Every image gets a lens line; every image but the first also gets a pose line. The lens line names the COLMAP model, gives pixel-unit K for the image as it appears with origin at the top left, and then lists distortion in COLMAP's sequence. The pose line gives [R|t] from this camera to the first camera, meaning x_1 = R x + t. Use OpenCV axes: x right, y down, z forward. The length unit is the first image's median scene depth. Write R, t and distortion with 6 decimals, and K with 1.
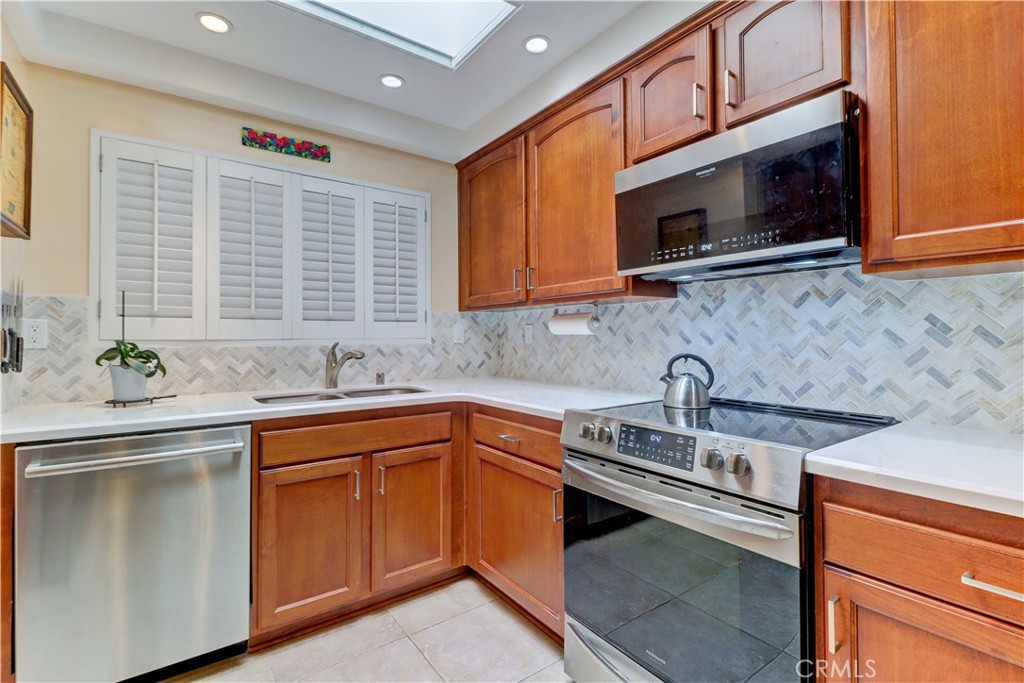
lens RADIAL K [[472.8, 0, 514.7], [0, 472.8, 330.5], [0, 0, 1]] dist [0.021790, -0.015918]
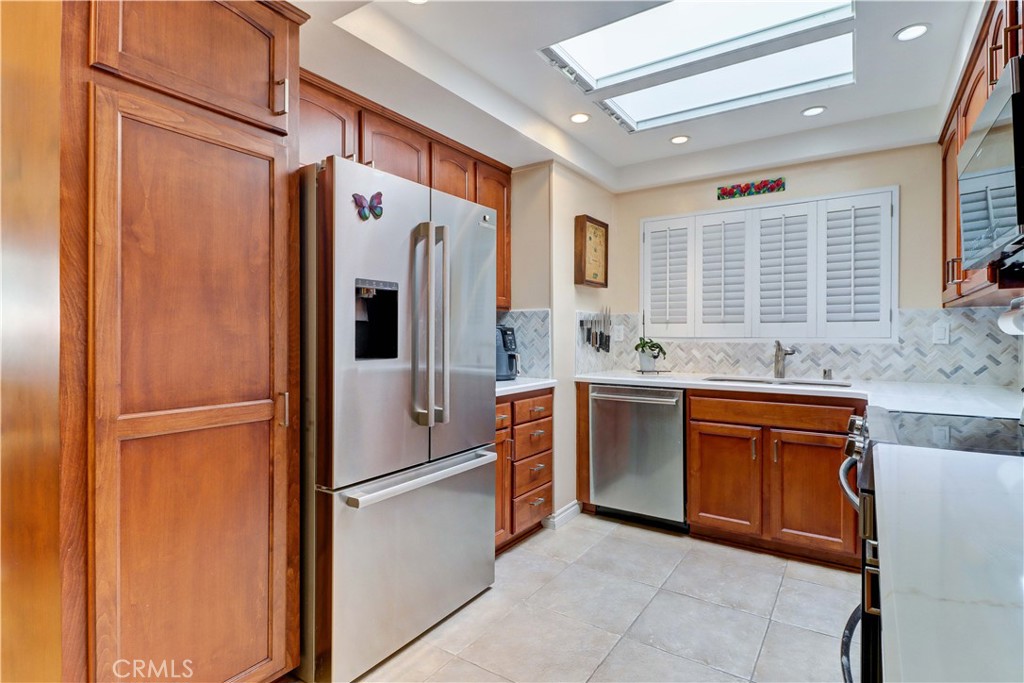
lens RADIAL K [[504.8, 0, 514.9], [0, 504.8, 337.1], [0, 0, 1]] dist [0.014550, -0.015998]
pose [[0.340115, 0.008744, -0.940343, 0.685710], [0.009295, 0.999877, 0.012660, -0.007261], [0.940338, -0.013046, 0.339992, -0.092376]]
